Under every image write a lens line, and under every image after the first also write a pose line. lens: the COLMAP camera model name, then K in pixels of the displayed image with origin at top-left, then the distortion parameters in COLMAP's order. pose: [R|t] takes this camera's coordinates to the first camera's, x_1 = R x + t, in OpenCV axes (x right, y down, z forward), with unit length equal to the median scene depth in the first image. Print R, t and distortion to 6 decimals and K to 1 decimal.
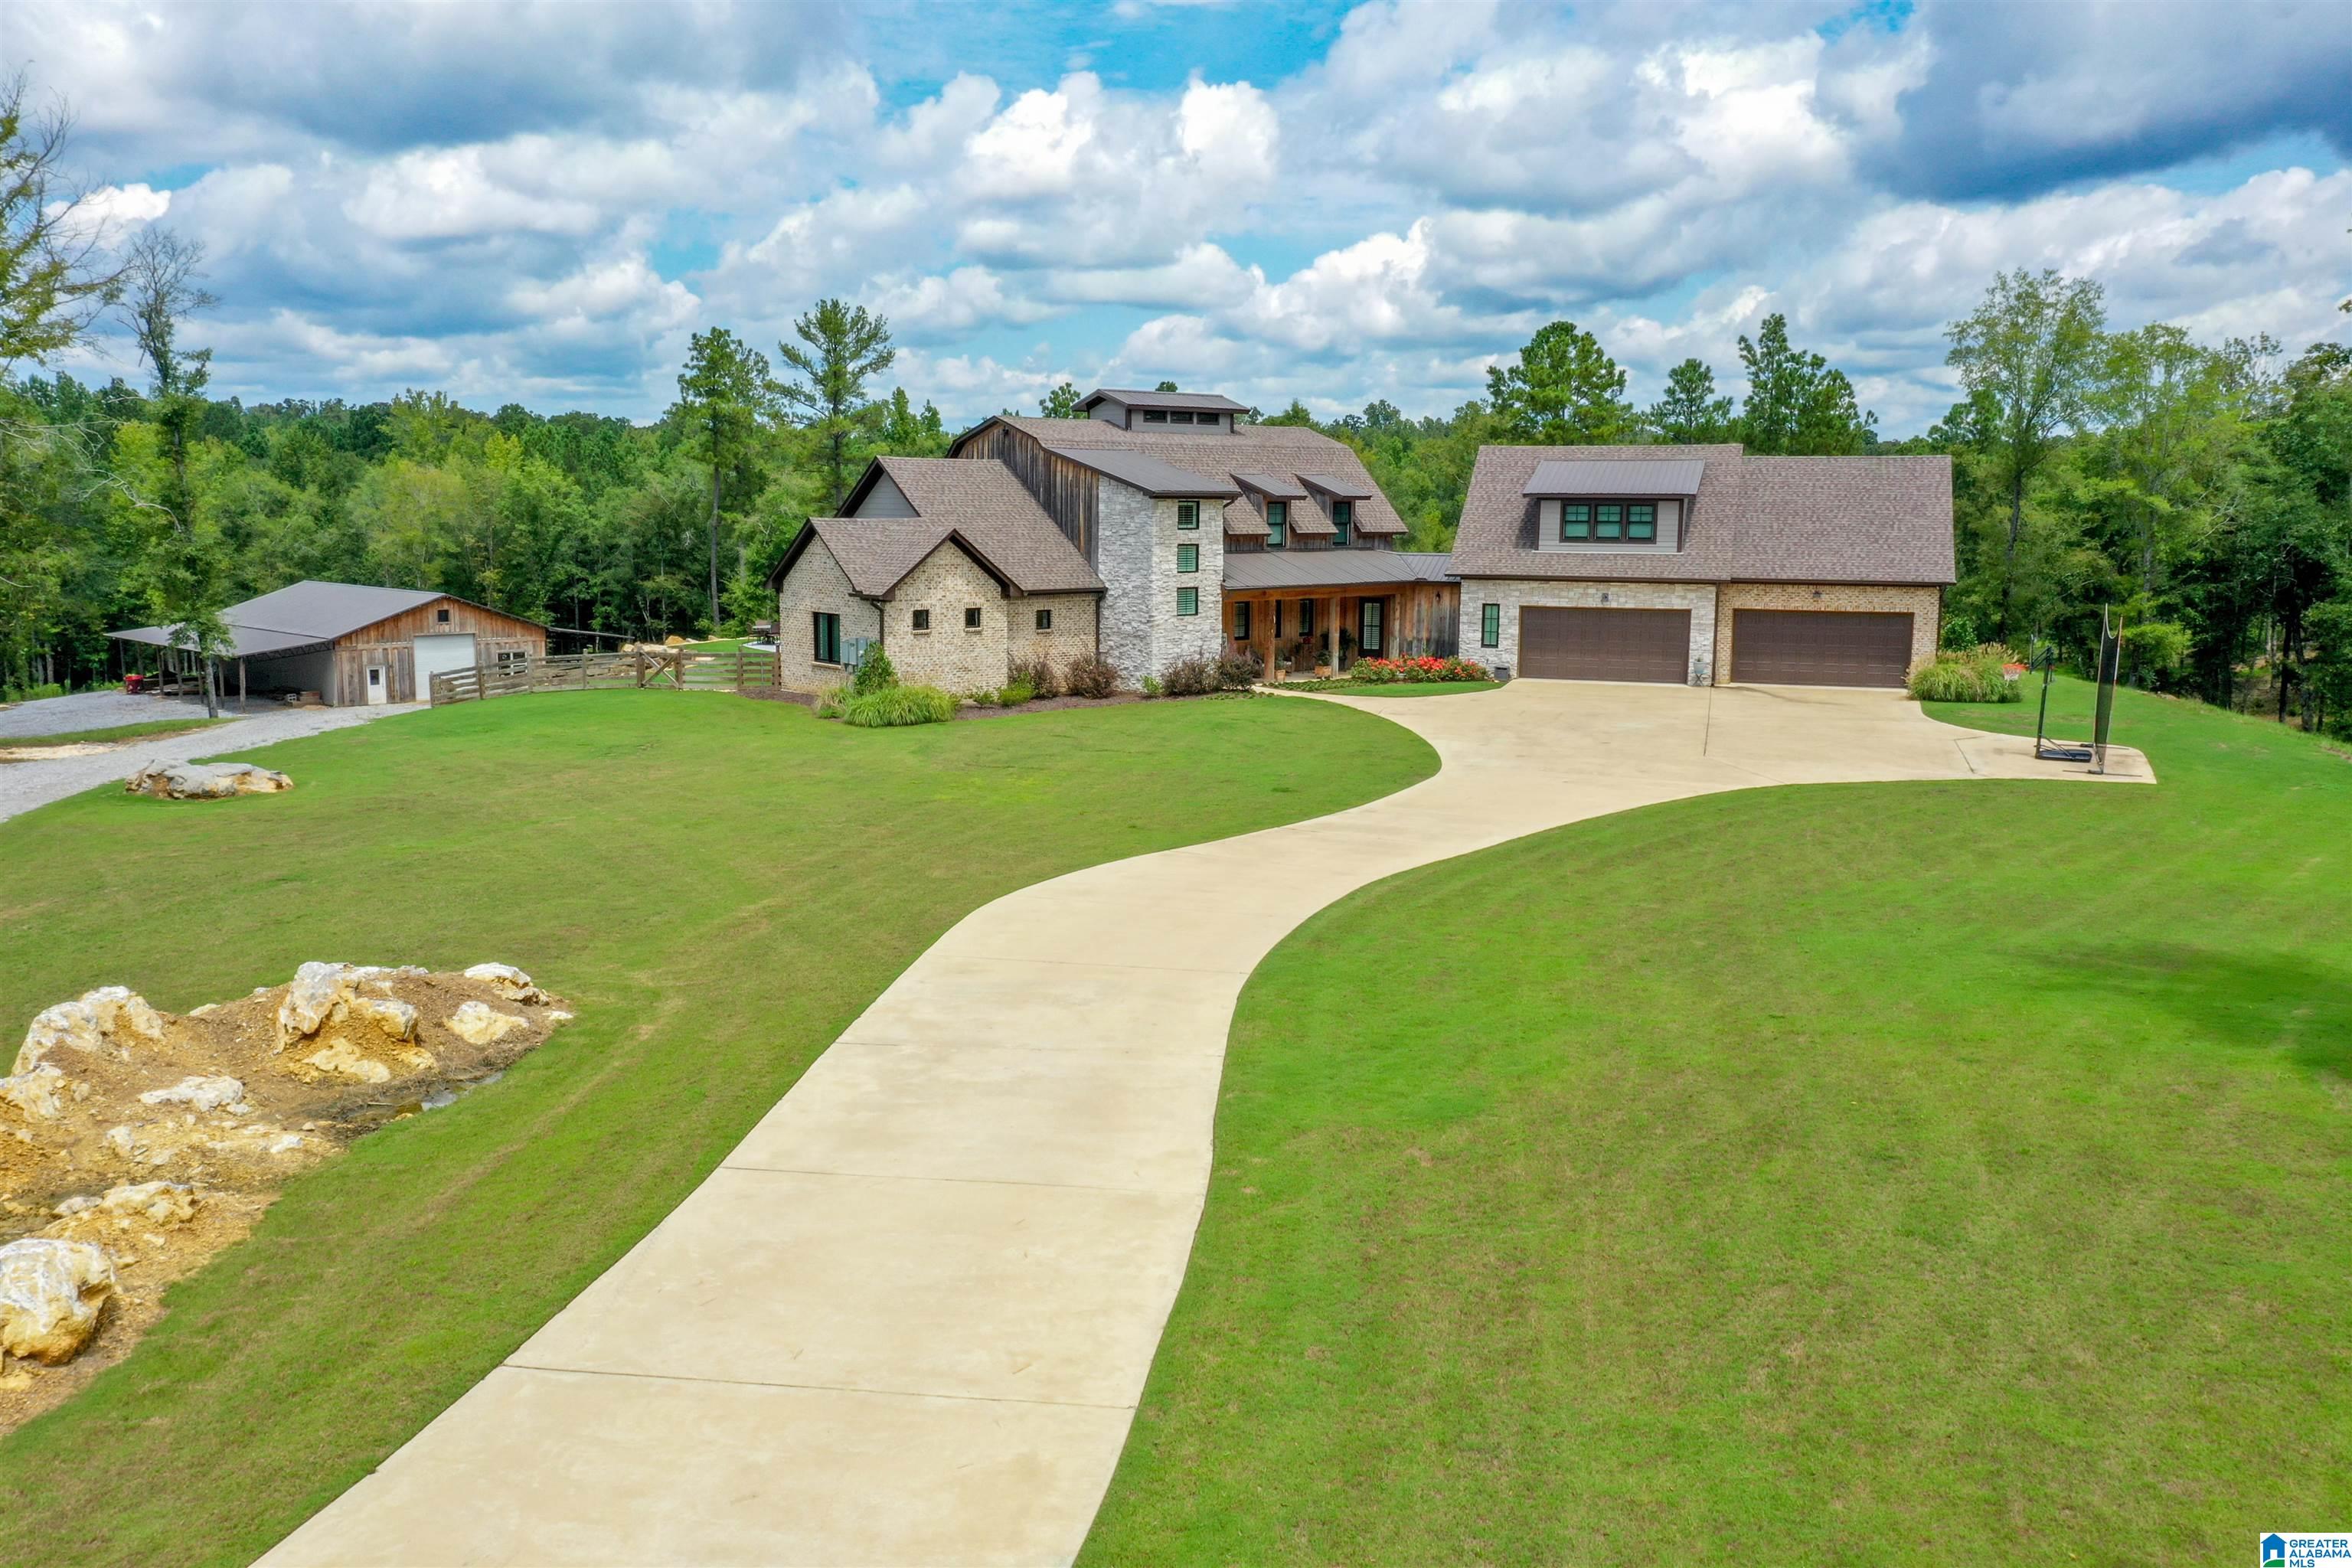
lens RADIAL K [[1880.5, 0, 1170.3], [0, 1880.5, 794.6], [0, 0, 1]] dist [0.012709, -0.003454]
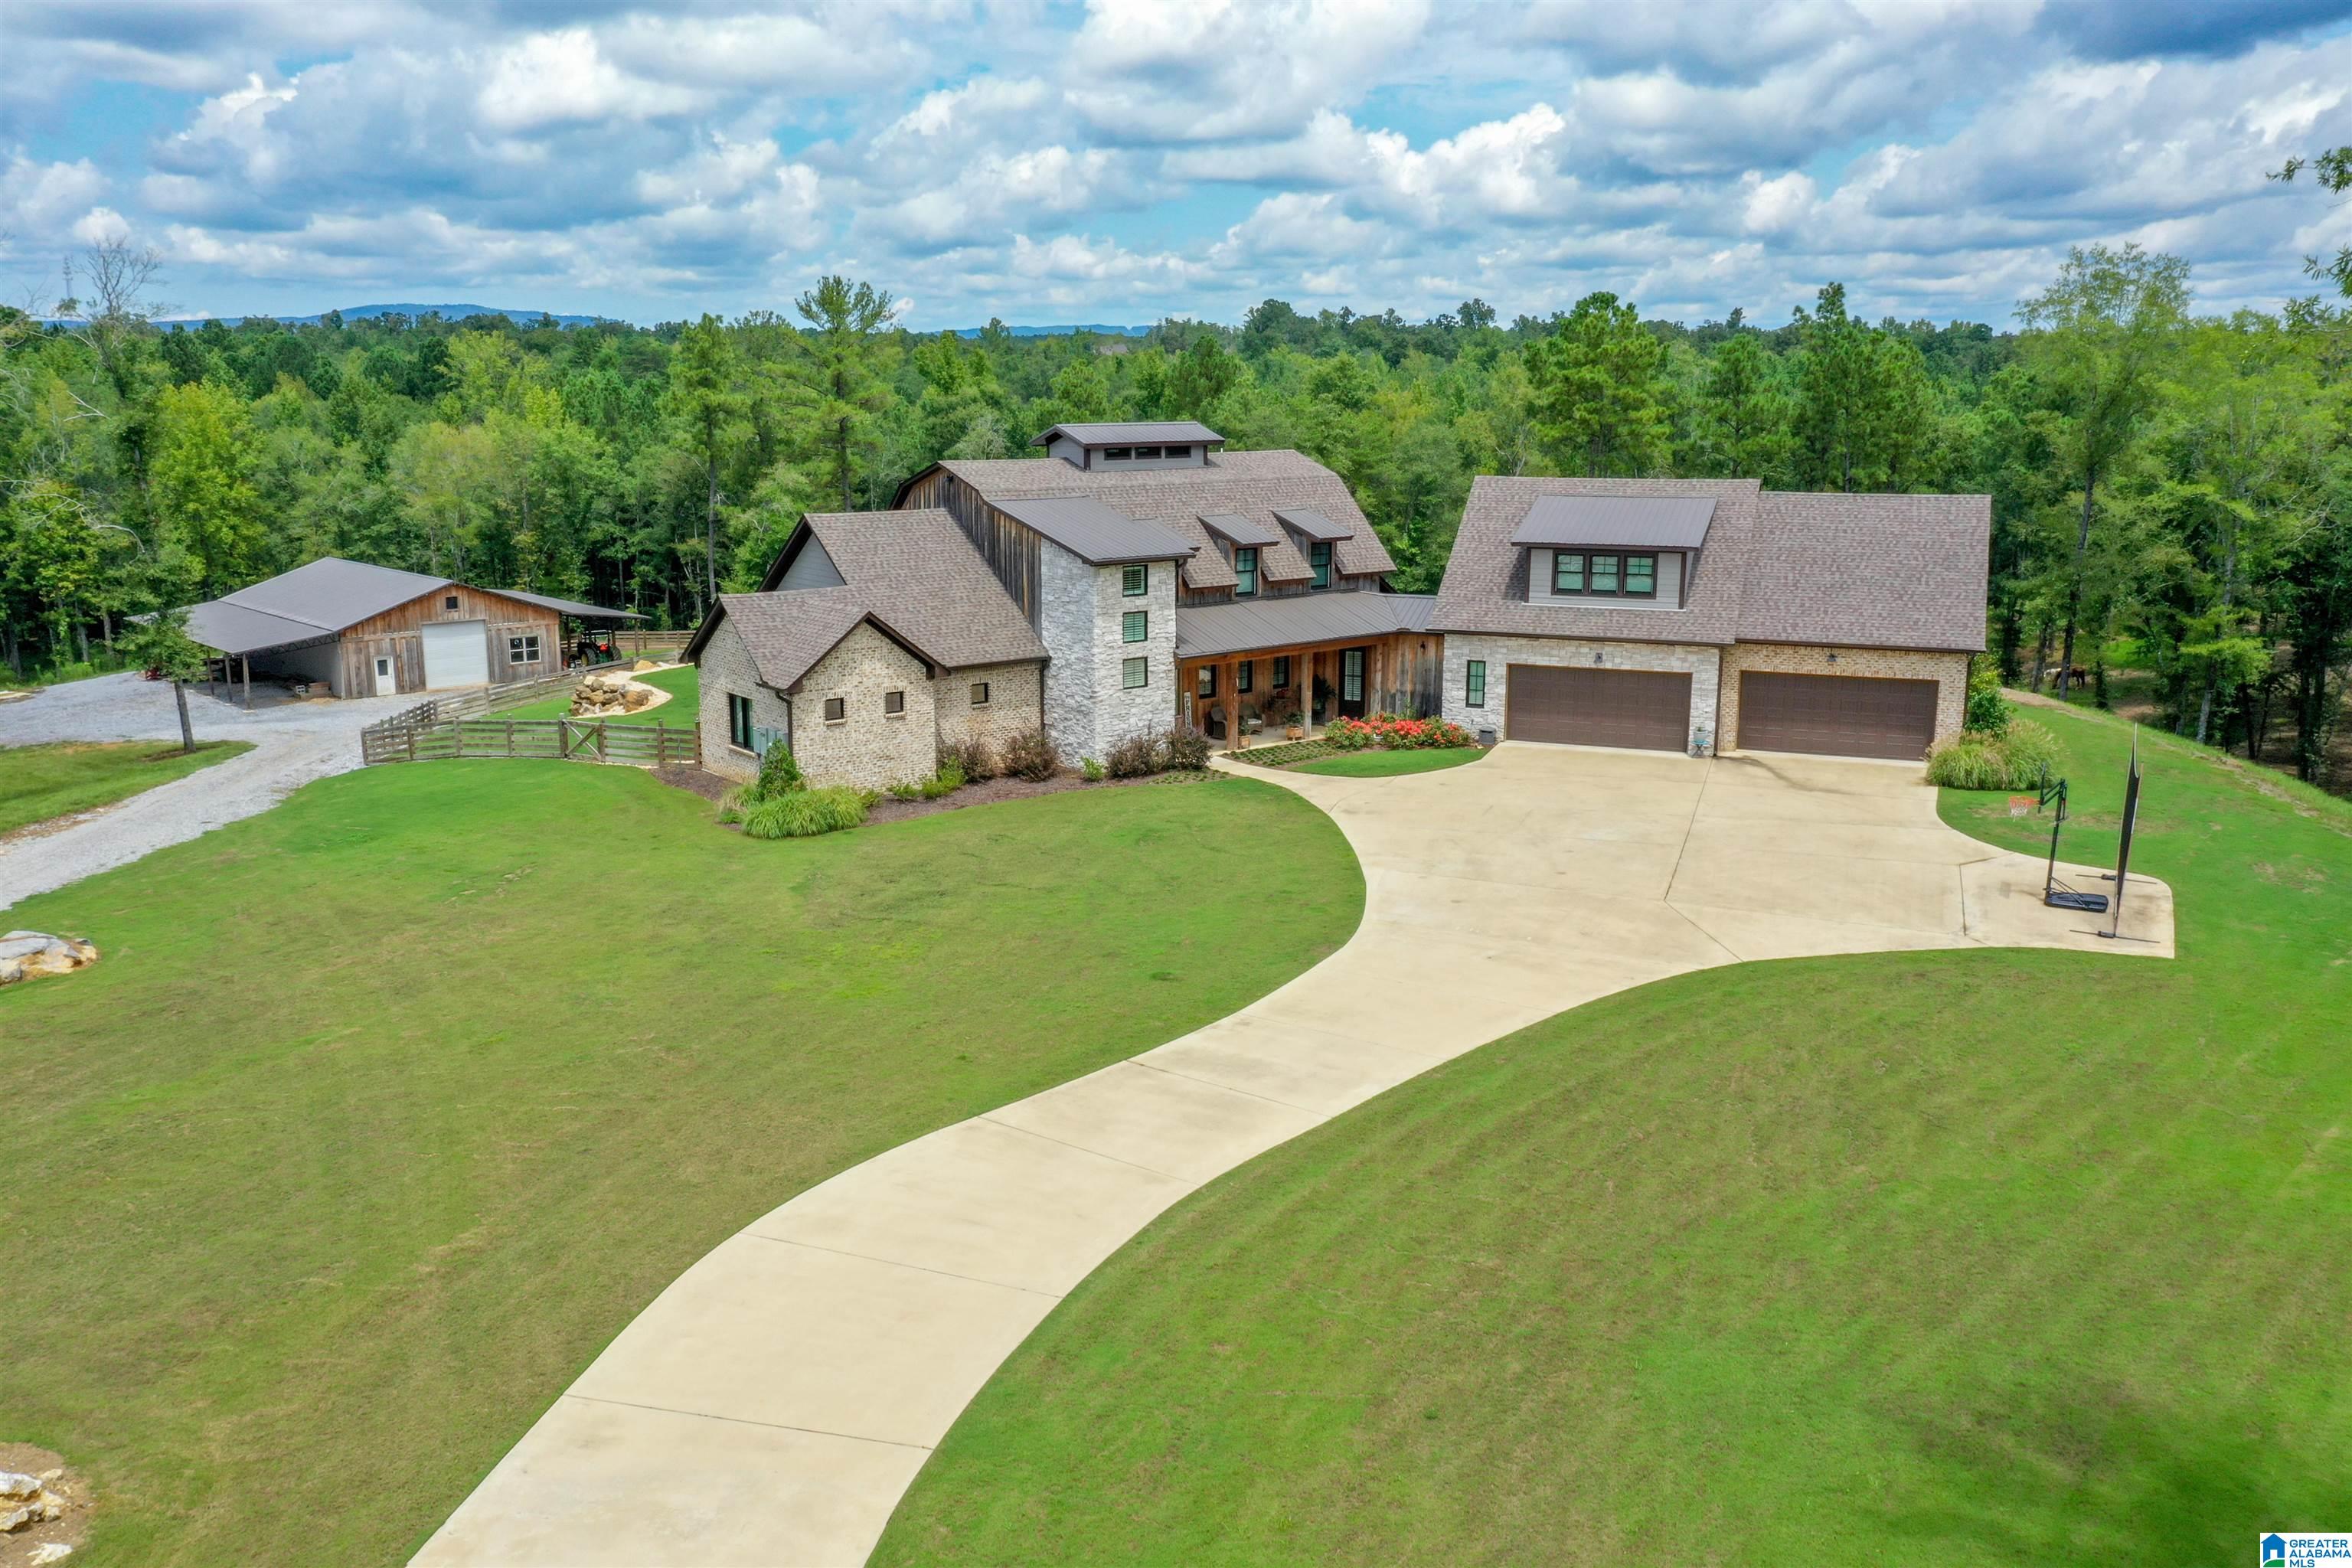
lens RADIAL K [[1861.5, 0, 1171.0], [0, 1861.5, 792.4], [0, 0, 1]] dist [0.013341, -0.006074]
pose [[0.998489, 0.003412, -0.054839, 0.069964], [-0.000204, 0.998293, 0.058396, -0.088462], [0.054944, -0.058297, 0.996786, 0.076339]]
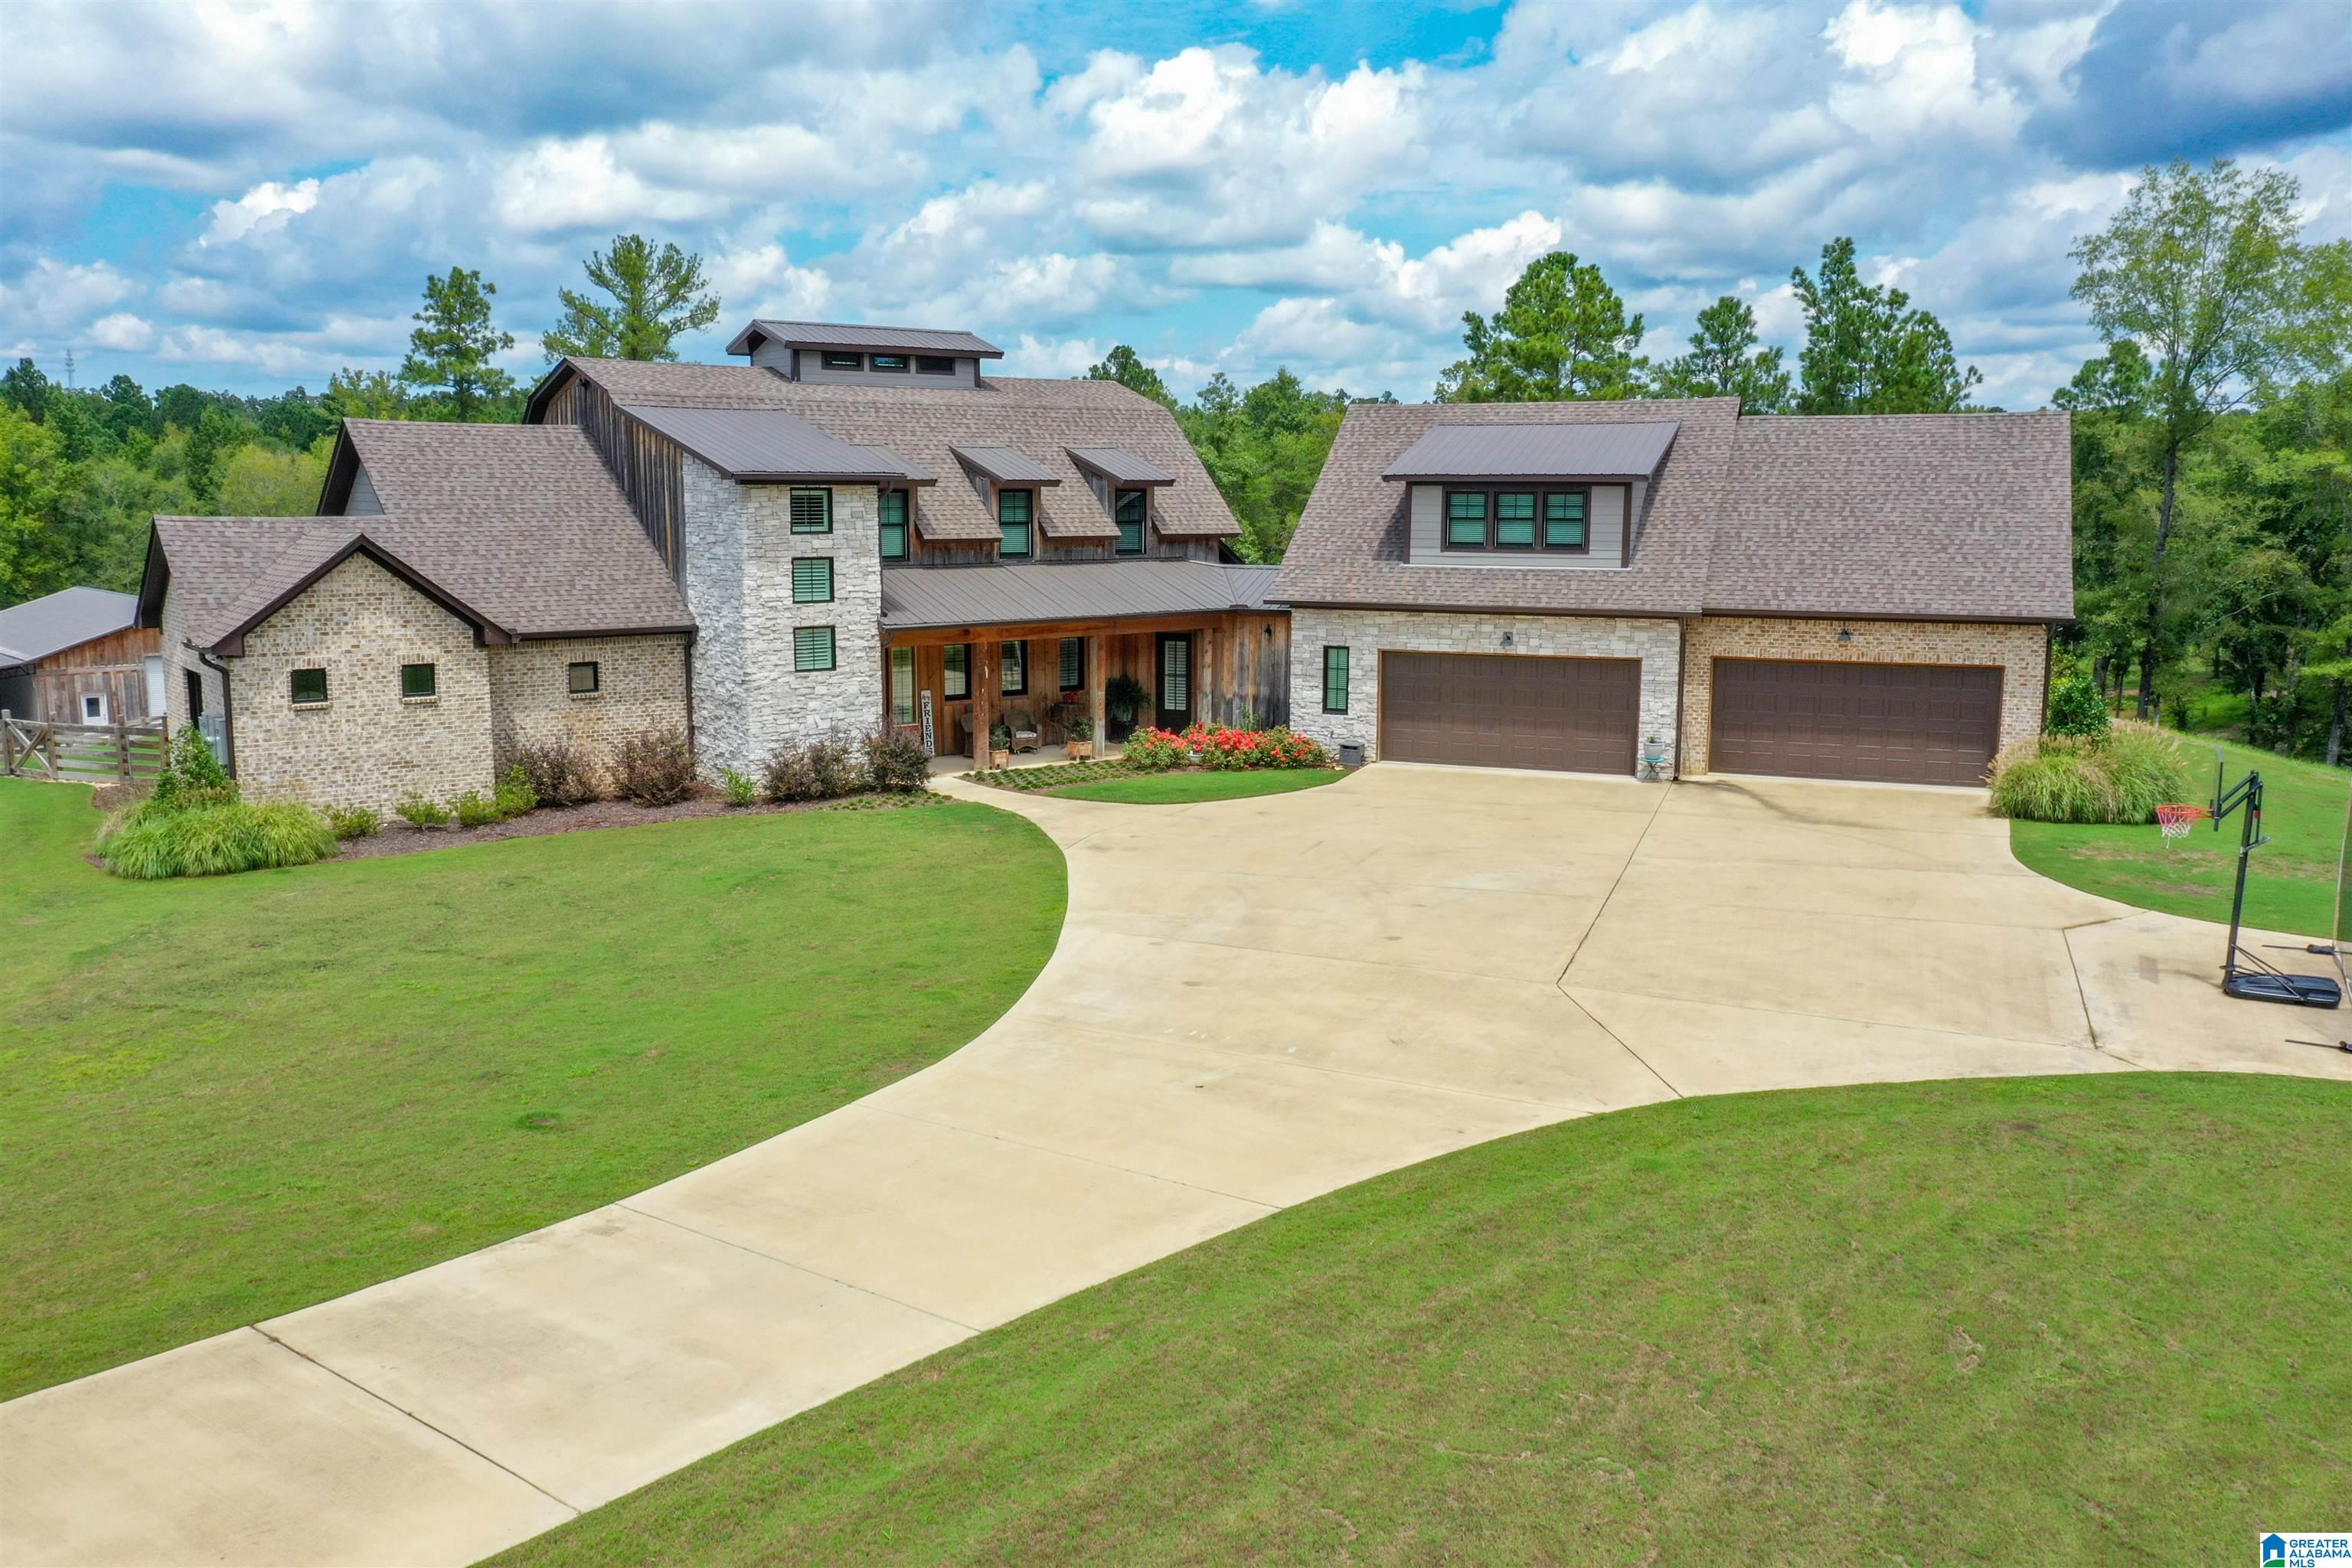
lens RADIAL K [[1880.5, 0, 1170.3], [0, 1880.5, 794.6], [0, 0, 1]] dist [0.012709, -0.003454]
pose [[0.998229, 0.005689, -0.059217, 0.149349], [-0.005269, 0.999960, 0.007257, -0.053805], [0.059256, -0.006932, 0.998219, 0.345695]]
